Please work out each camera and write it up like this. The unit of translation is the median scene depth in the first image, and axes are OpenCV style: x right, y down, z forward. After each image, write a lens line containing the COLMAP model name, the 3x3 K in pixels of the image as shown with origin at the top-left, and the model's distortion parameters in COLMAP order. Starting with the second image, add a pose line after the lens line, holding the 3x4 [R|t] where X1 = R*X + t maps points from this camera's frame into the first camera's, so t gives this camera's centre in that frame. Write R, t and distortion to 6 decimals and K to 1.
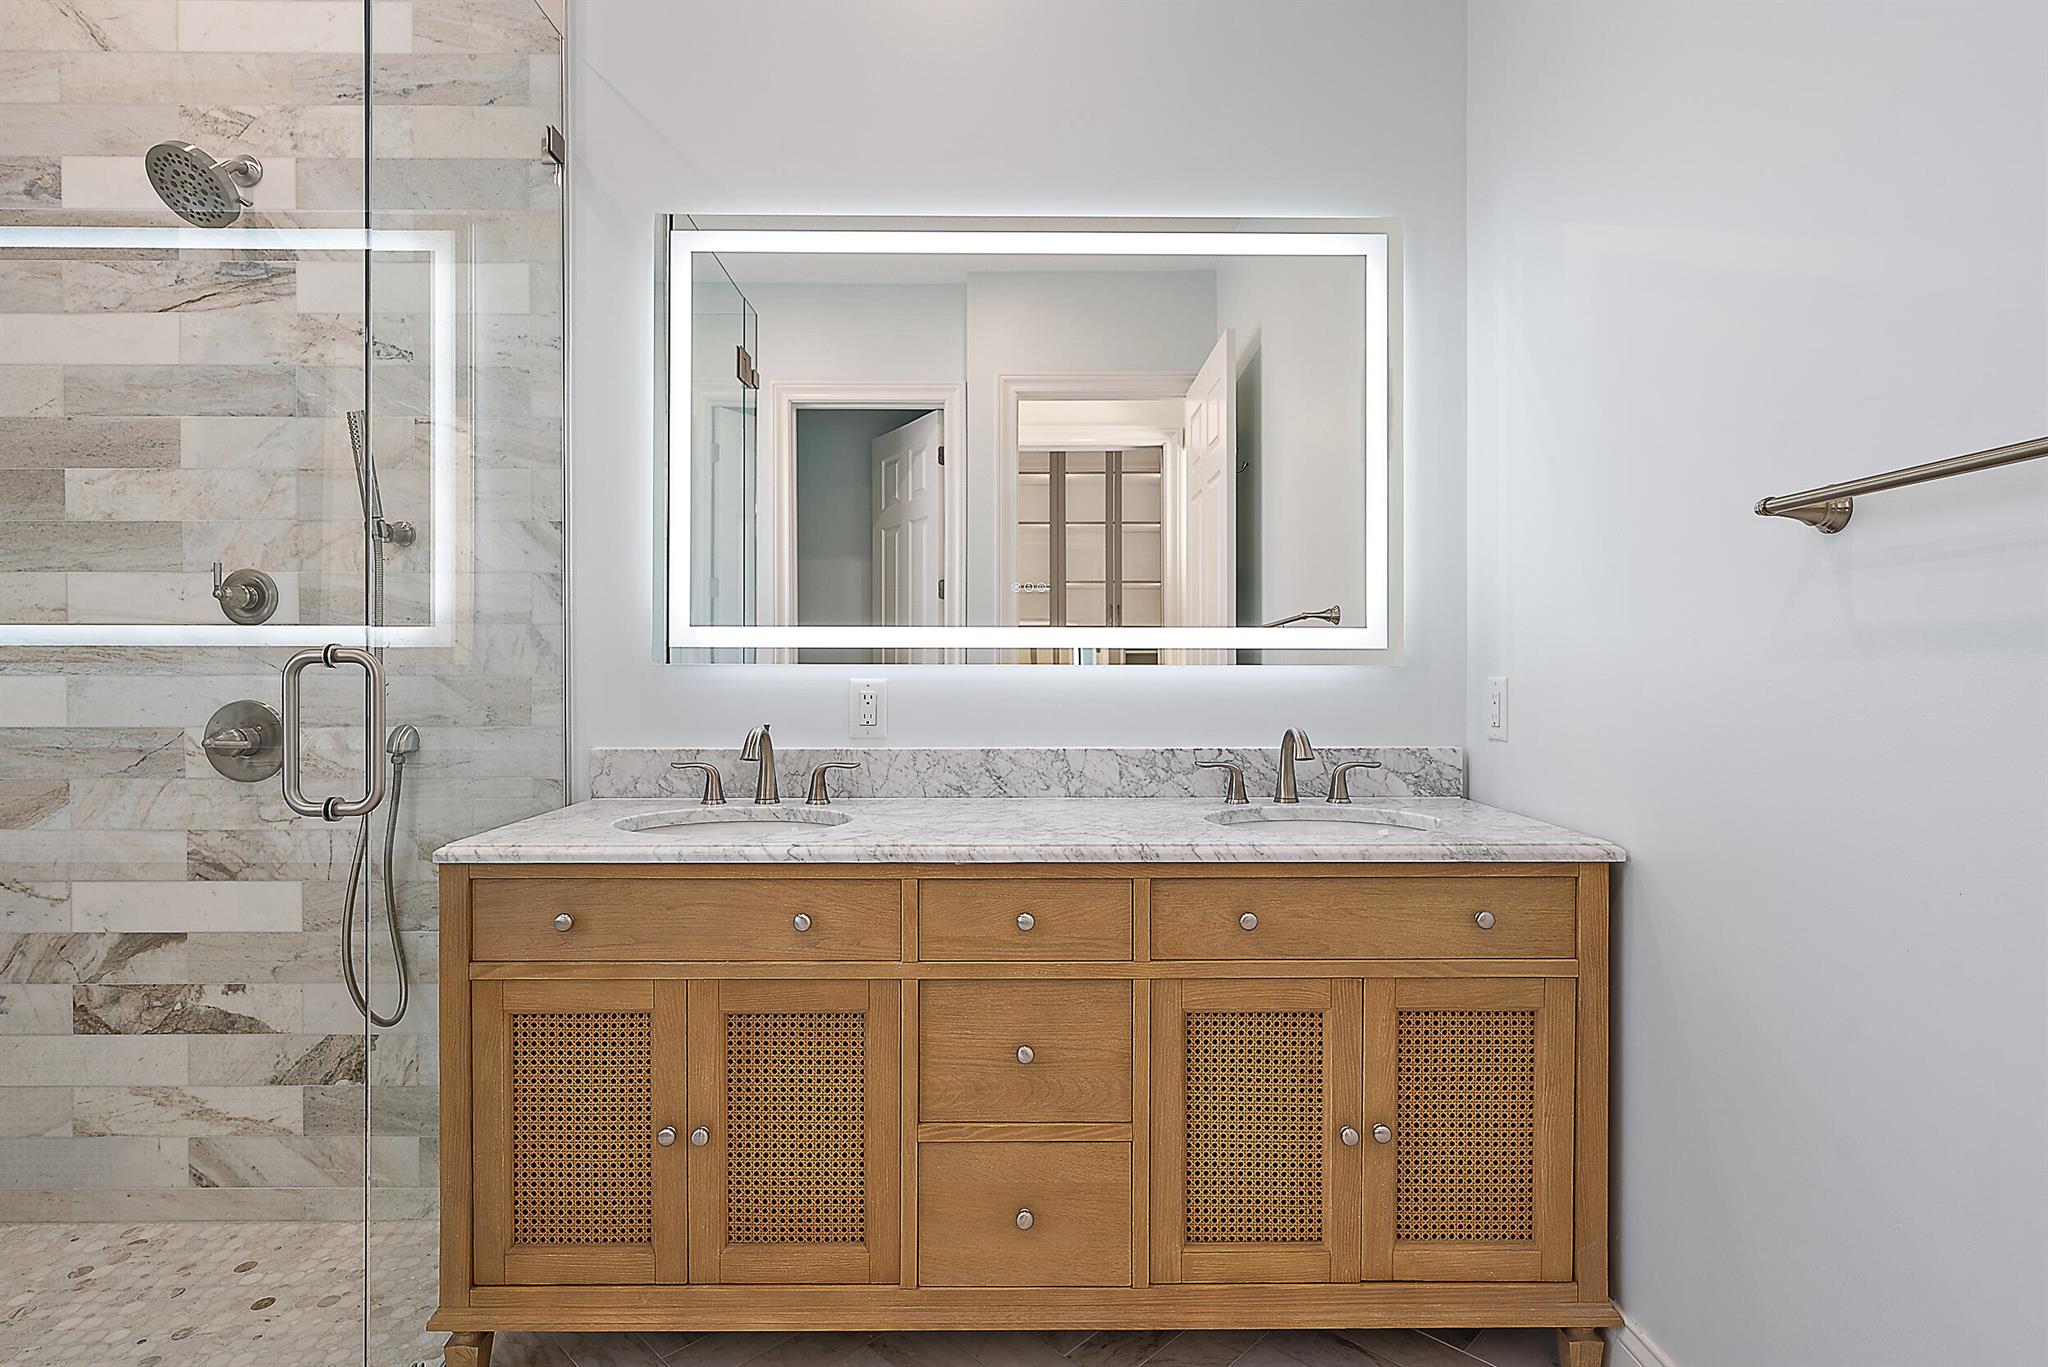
lens RADIAL K [[1038.4, 0, 1025.2], [0, 1038.4, 676.6], [0, 0, 1]] dist [0.004594, -0.000851]
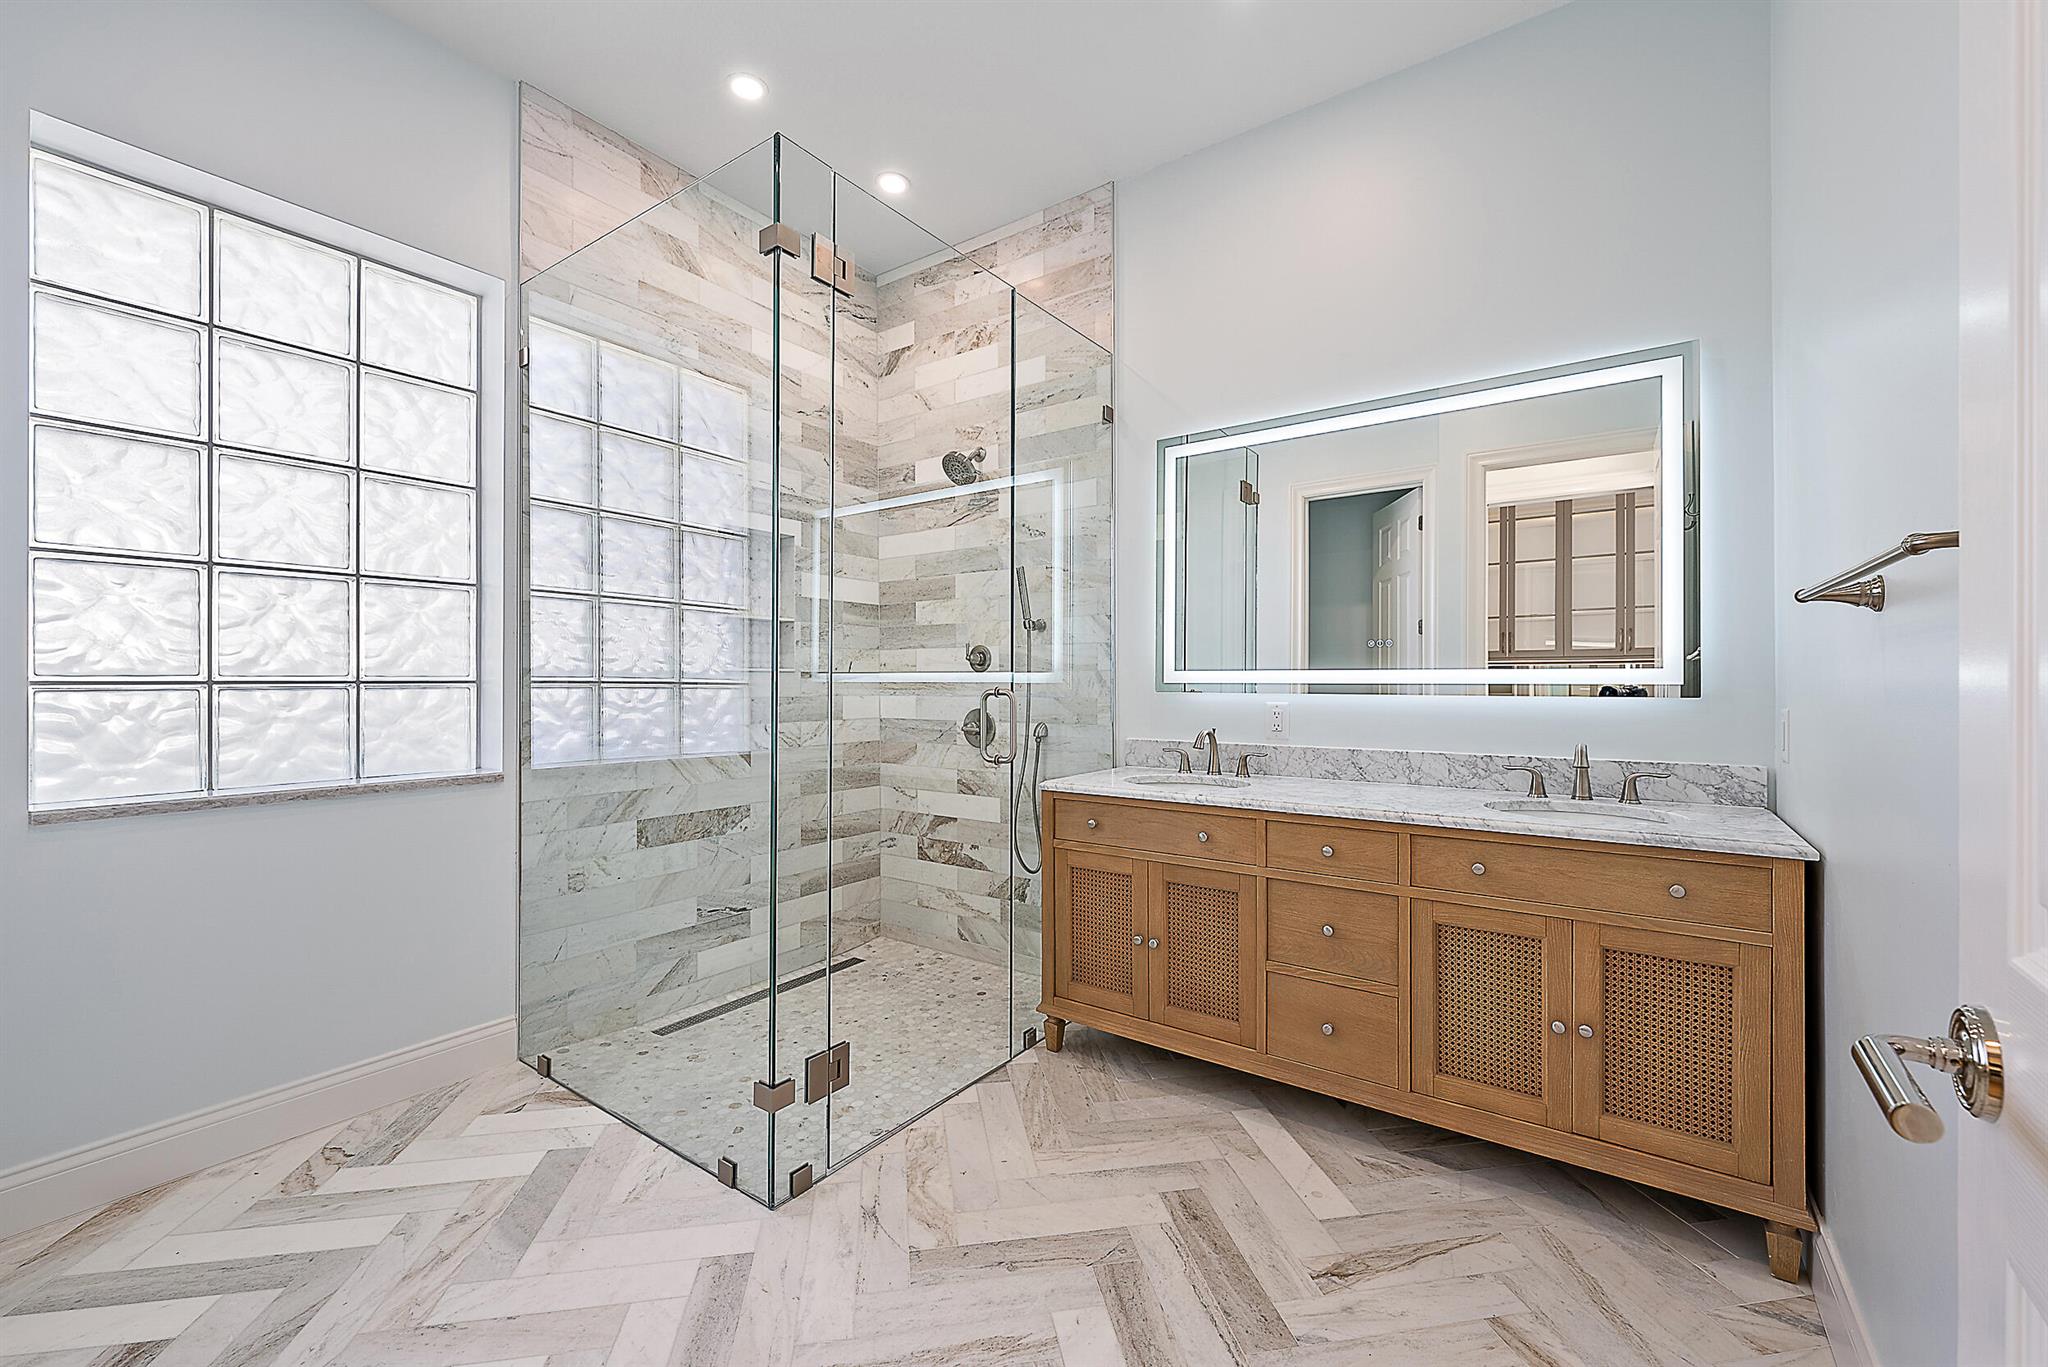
lens RADIAL K [[833.5, 0, 1023.2], [0, 833.5, 682.3], [0, 0, 1]] dist [-0.003243, -0.000567]
pose [[0.806770, 0.000543, -0.590866, 0.309167], [-0.003200, 0.999989, -0.003450, -0.024120], [0.590857, 0.004674, 0.806762, -0.292897]]
